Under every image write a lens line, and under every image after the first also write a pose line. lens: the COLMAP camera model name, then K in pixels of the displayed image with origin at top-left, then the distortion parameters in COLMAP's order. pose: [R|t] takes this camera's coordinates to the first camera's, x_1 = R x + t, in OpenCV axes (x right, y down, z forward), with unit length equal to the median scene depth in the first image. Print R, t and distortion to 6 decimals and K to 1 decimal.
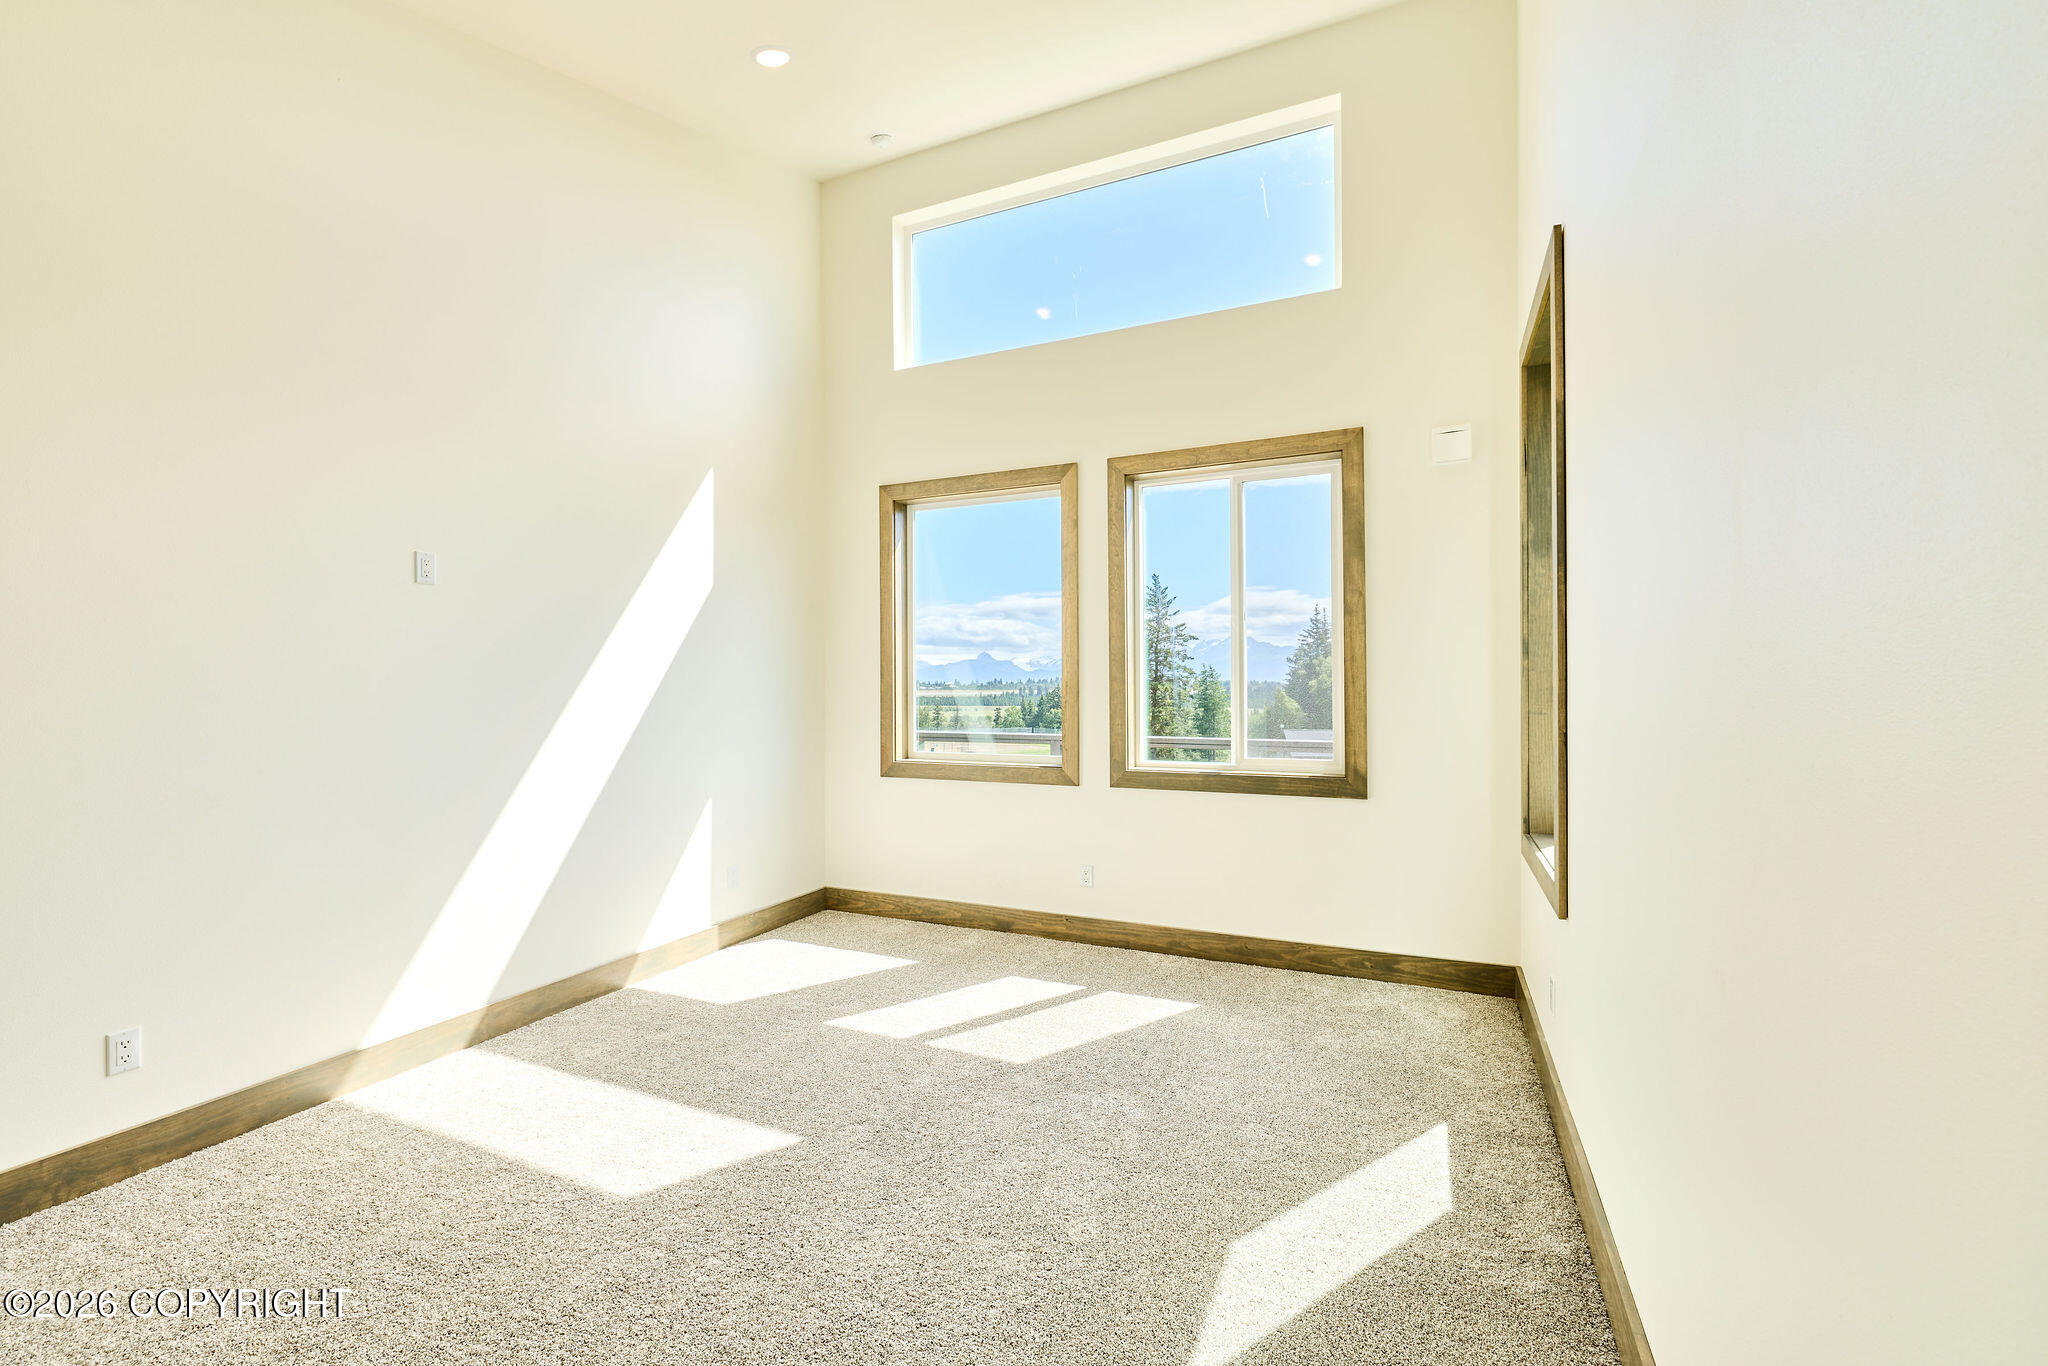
lens RADIAL K [[894.6, 0, 1012.9], [0, 894.6, 683.7], [0, 0, 1]] dist [0.000739, -0.000269]
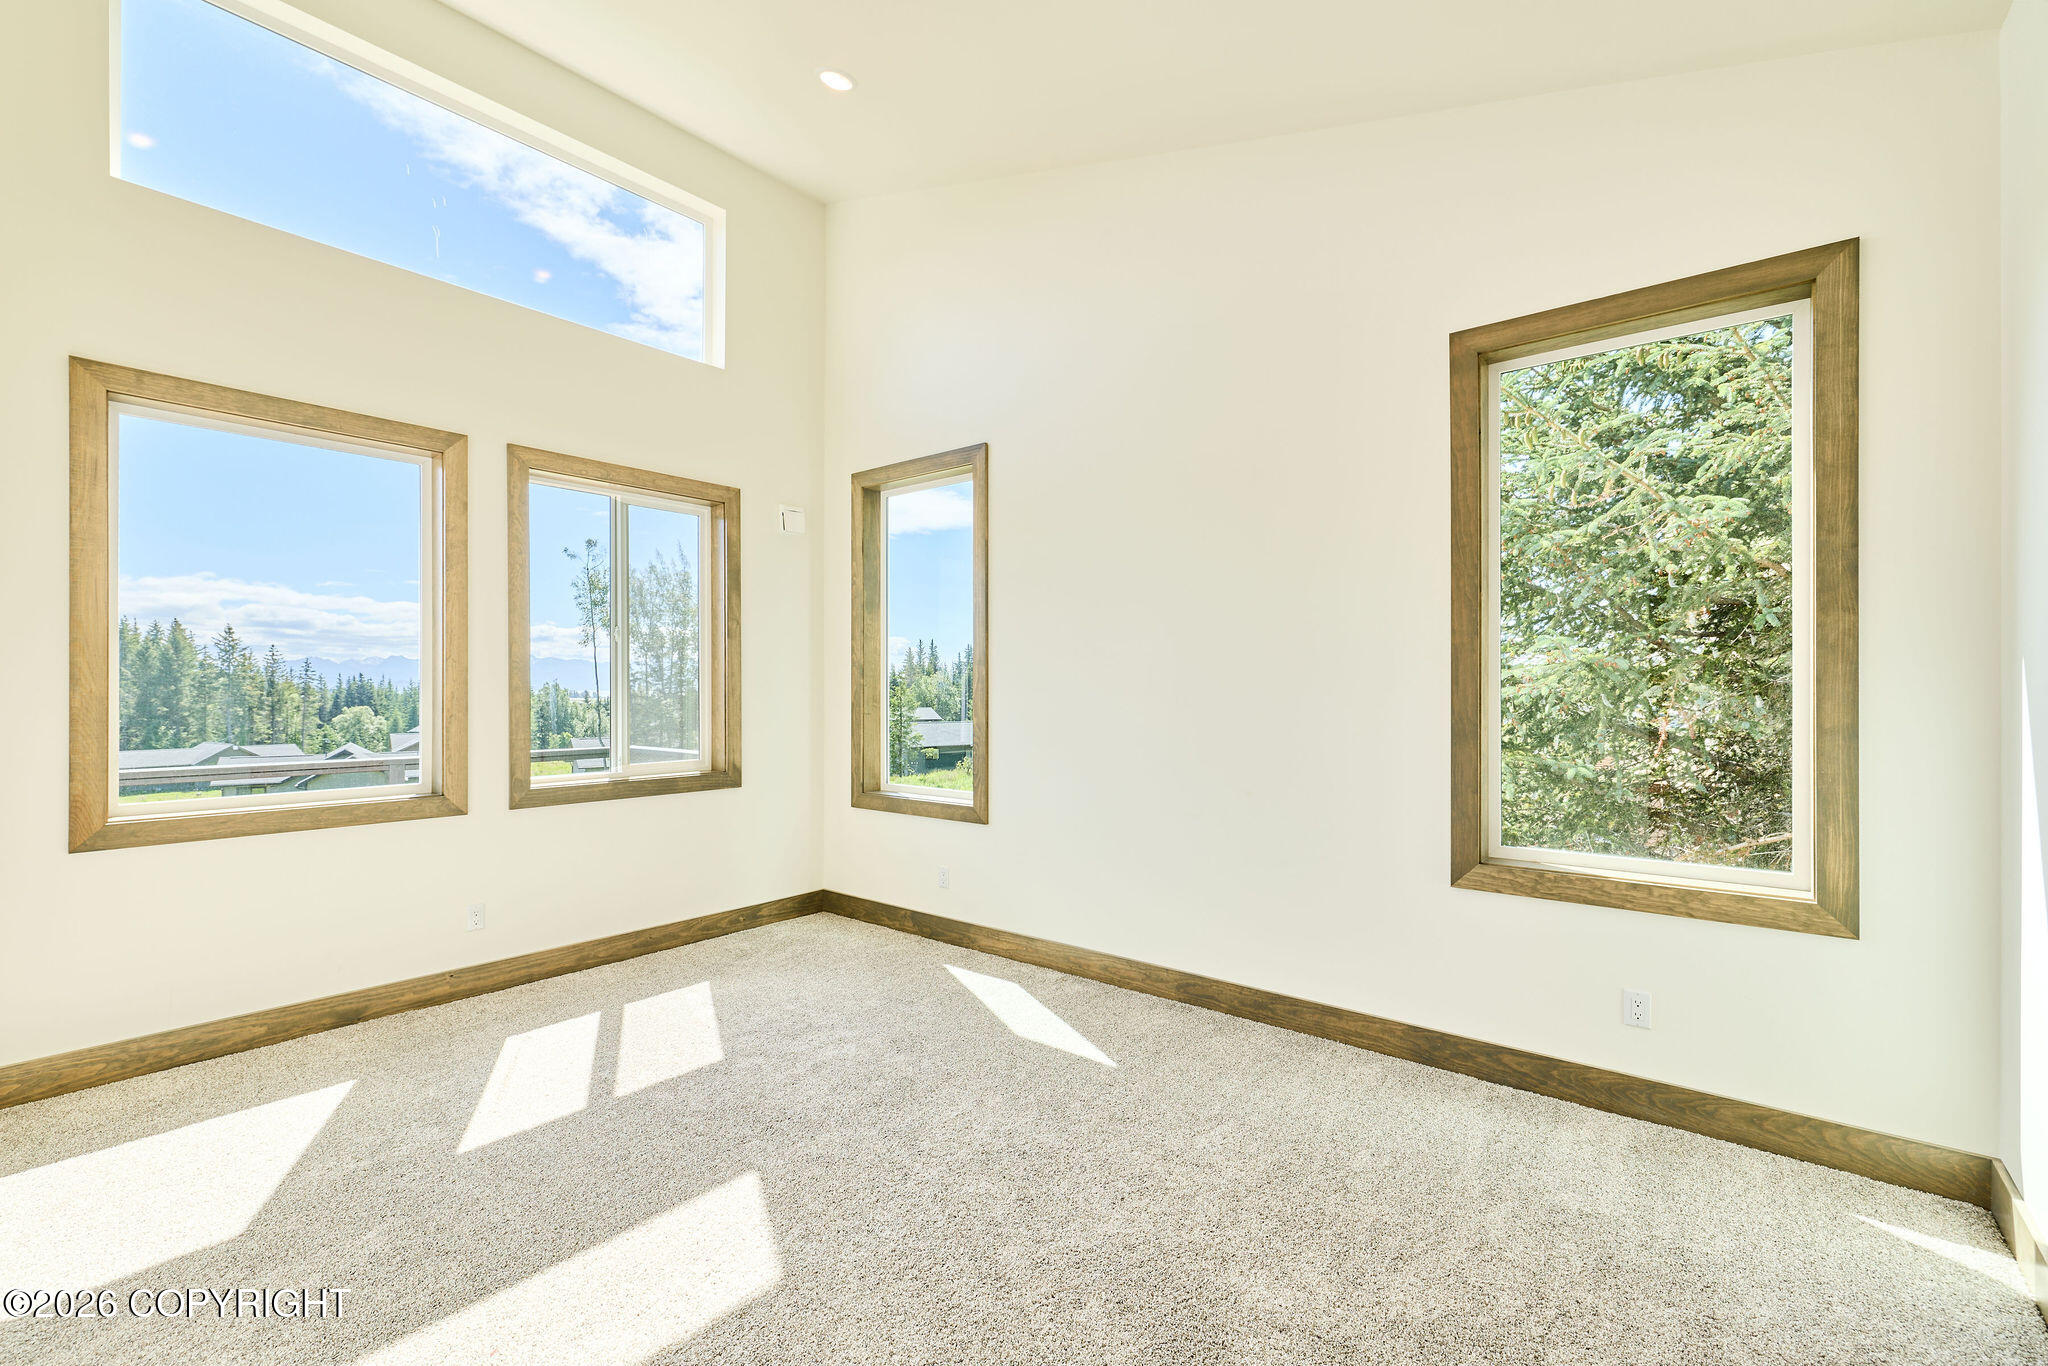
lens RADIAL K [[894.6, 0, 1031.2], [0, 894.6, 690.4], [0, 0, 1]] dist [0.000739, -0.000269]
pose [[0.218857, 0.004675, 0.975746, -0.696856], [-0.002278, 0.999988, -0.004280, -0.001544], [-0.975754, -0.001286, 0.218865, 0.312631]]
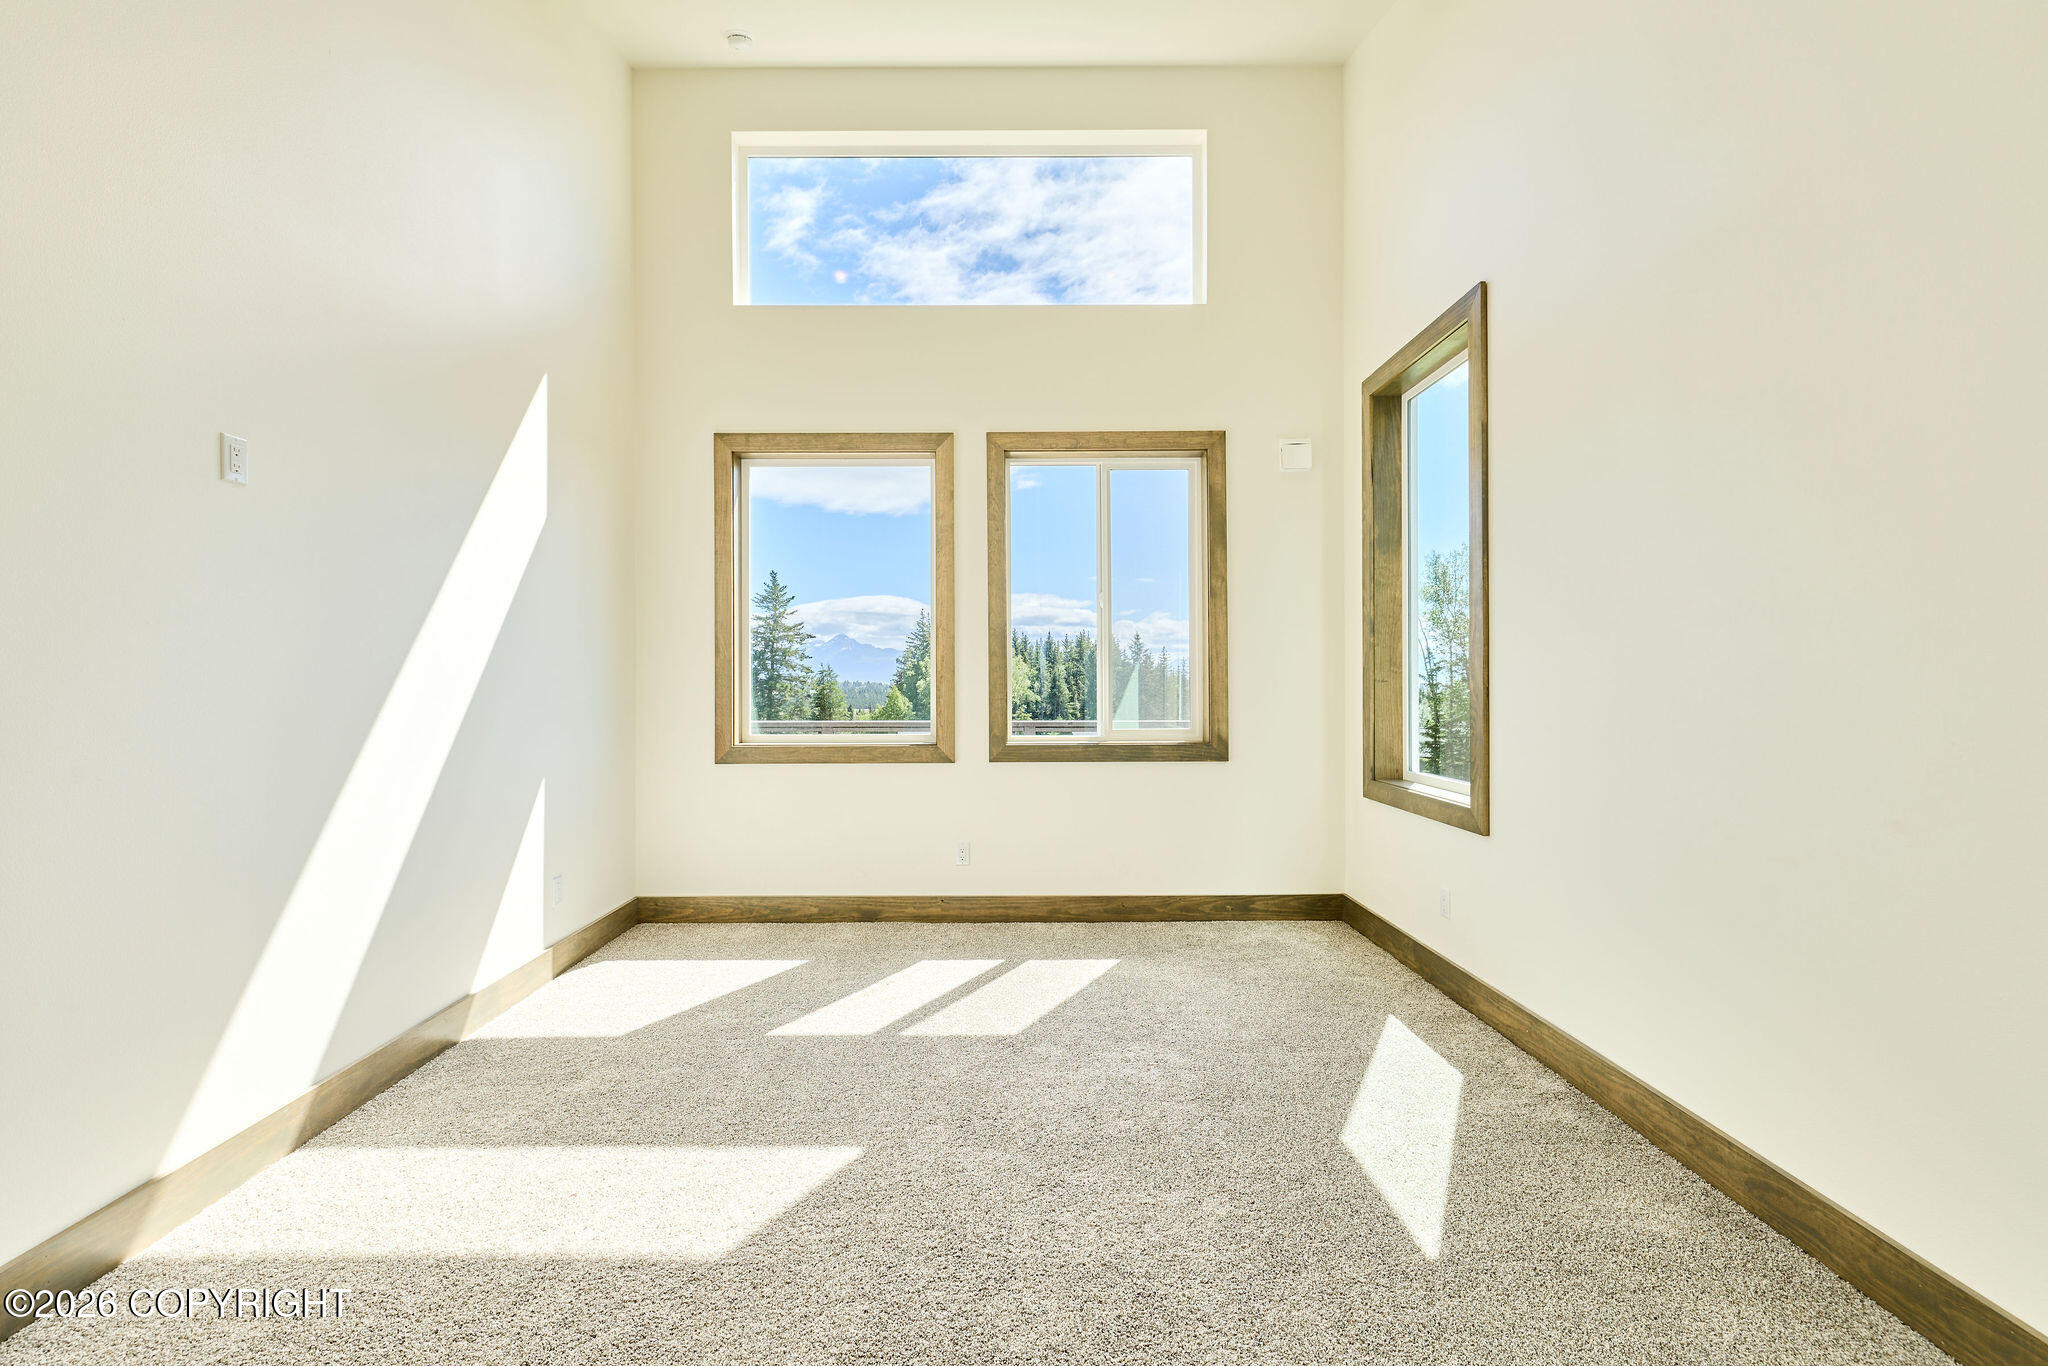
lens RADIAL K [[894.6, 0, 1015.7], [0, 894.6, 684.0], [0, 0, 1]] dist [0.000739, -0.000269]
pose [[0.900359, 0.001698, 0.435144, -0.317979], [-0.000890, 0.999997, -0.002061, 0.032456], [-0.435146, 0.001468, 0.900358, 0.095688]]
